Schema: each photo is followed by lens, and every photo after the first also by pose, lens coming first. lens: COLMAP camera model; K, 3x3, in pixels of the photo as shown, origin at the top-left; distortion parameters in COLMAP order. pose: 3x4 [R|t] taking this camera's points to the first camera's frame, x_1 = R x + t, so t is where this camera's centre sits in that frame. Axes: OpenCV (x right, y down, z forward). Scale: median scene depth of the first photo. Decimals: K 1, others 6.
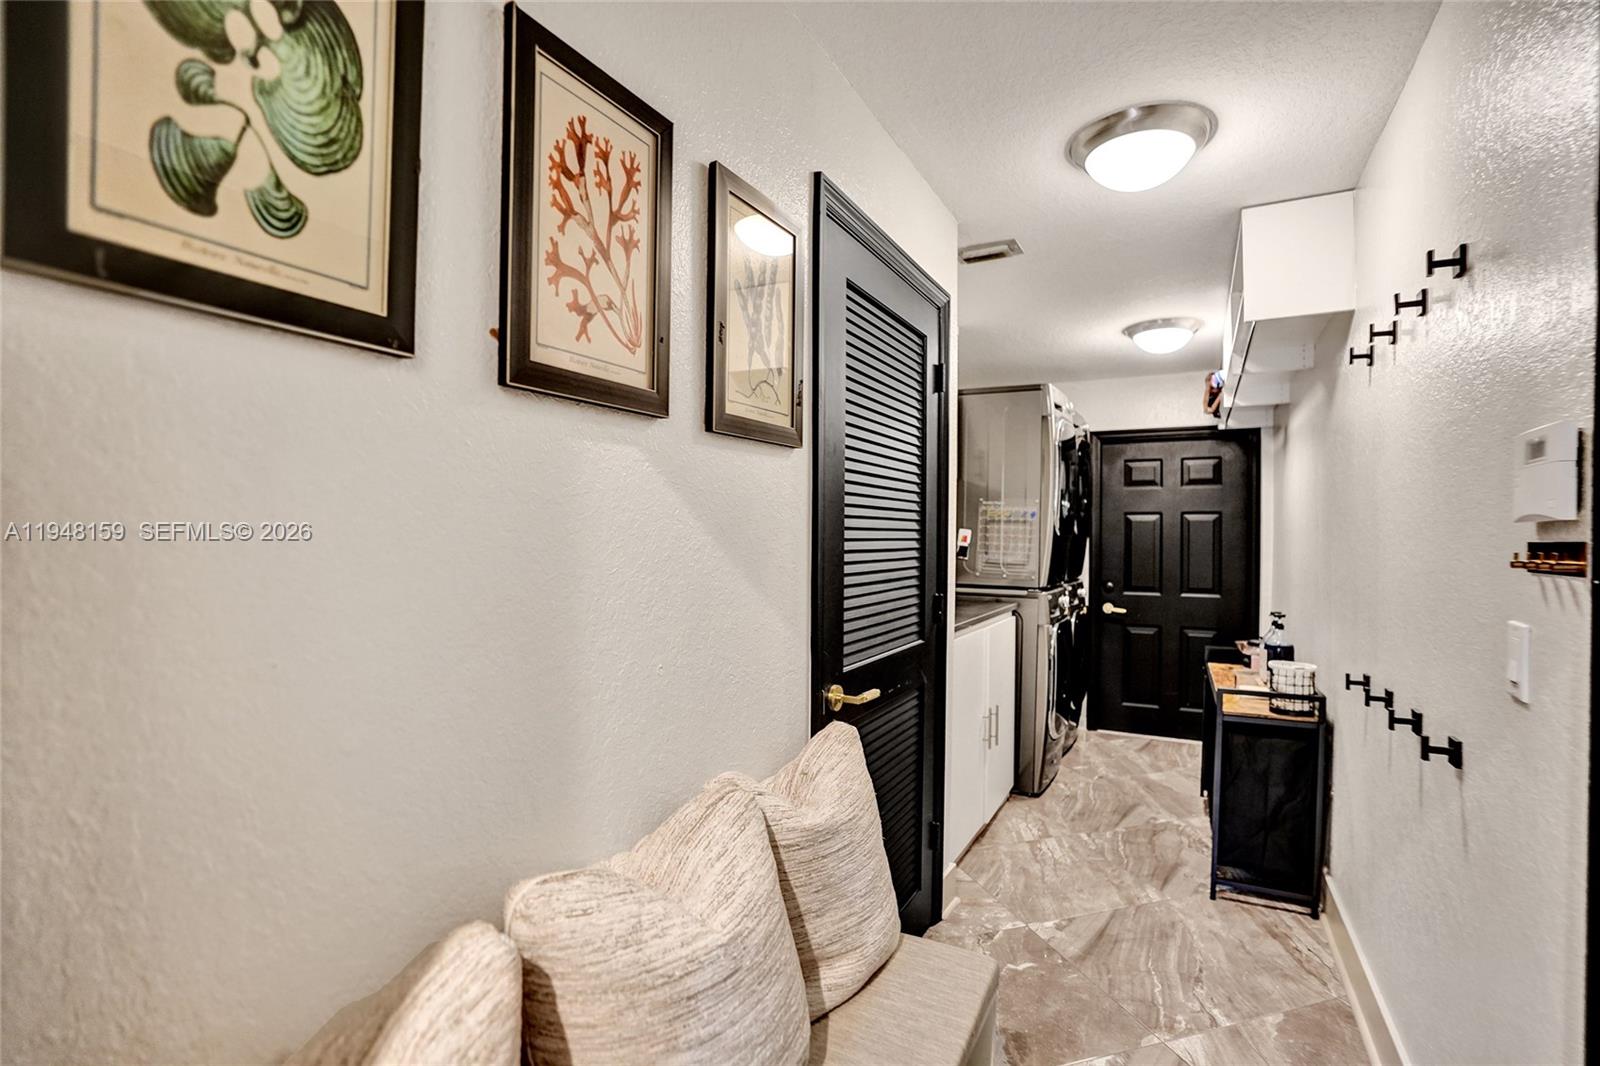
lens RADIAL K [[734.5, 0, 793.5], [0, 734.5, 538.7], [0, 0, 1]] dist [-0.060220, 0.021413]
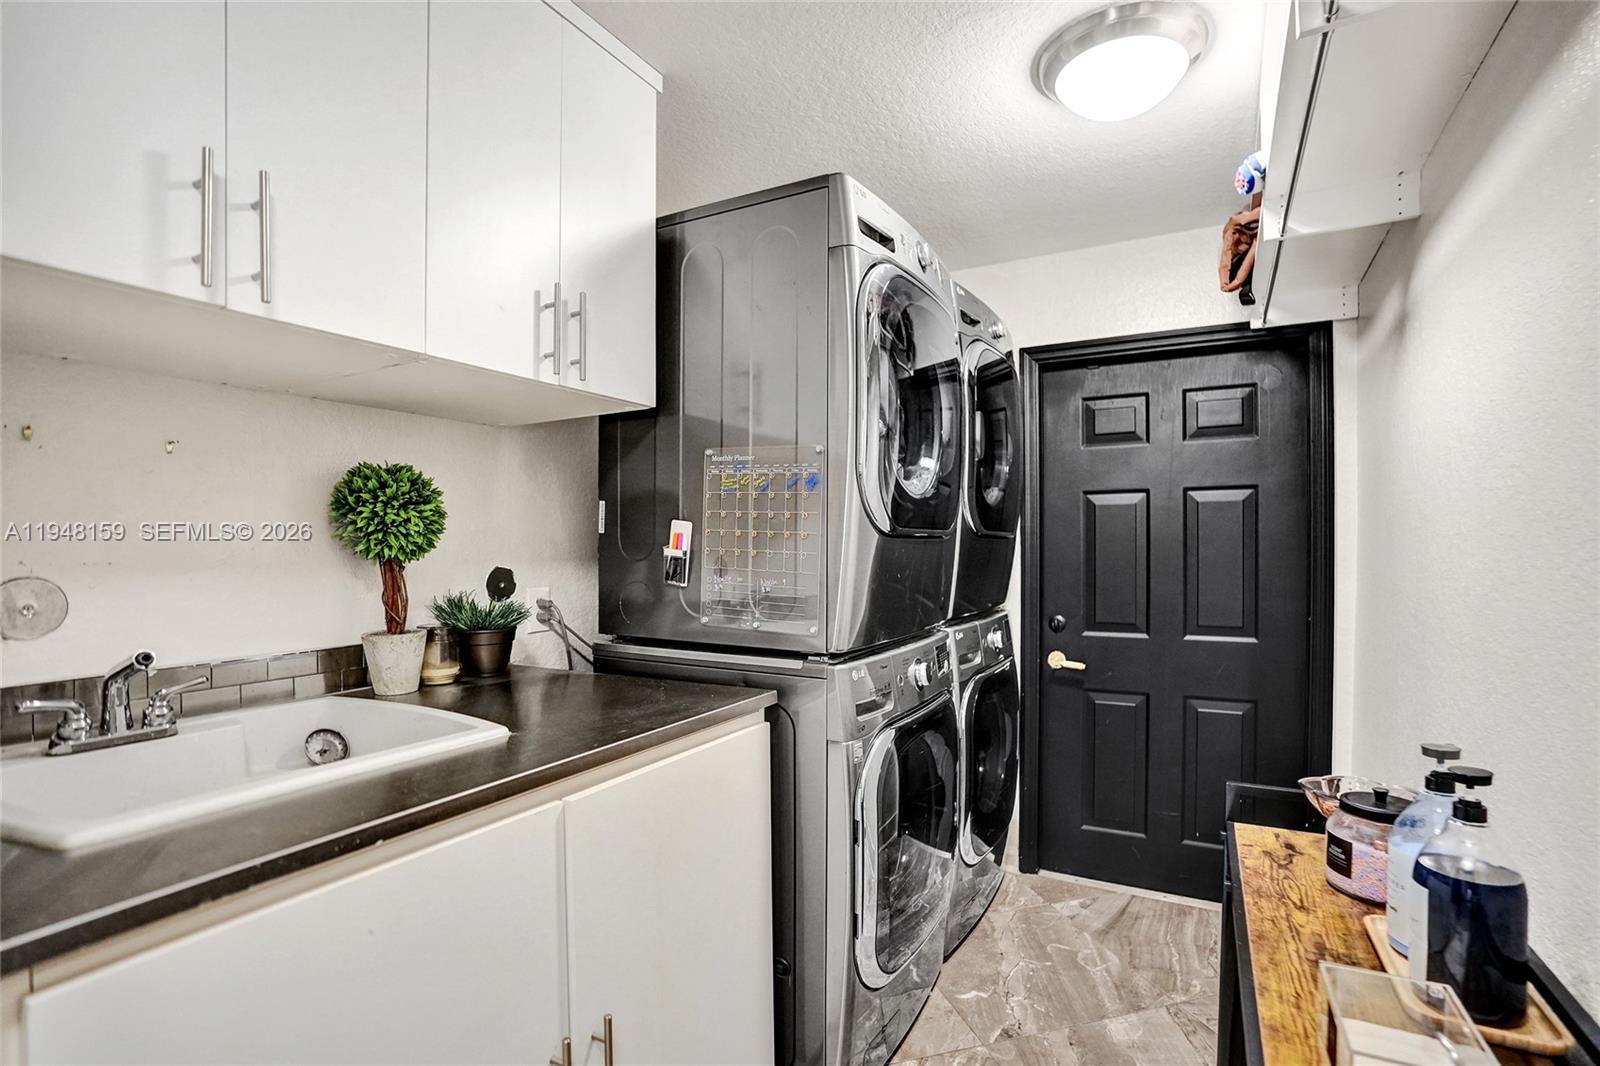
lens RADIAL K [[744.8, 0, 799.3], [0, 744.8, 535.9], [0, 0, 1]] dist [-0.071157, 0.030991]
pose [[0.999833, -0.007983, -0.016427, 0.260304], [0.007941, 0.999965, -0.002579, -0.000870], [0.016447, 0.002448, 0.999862, 0.451623]]
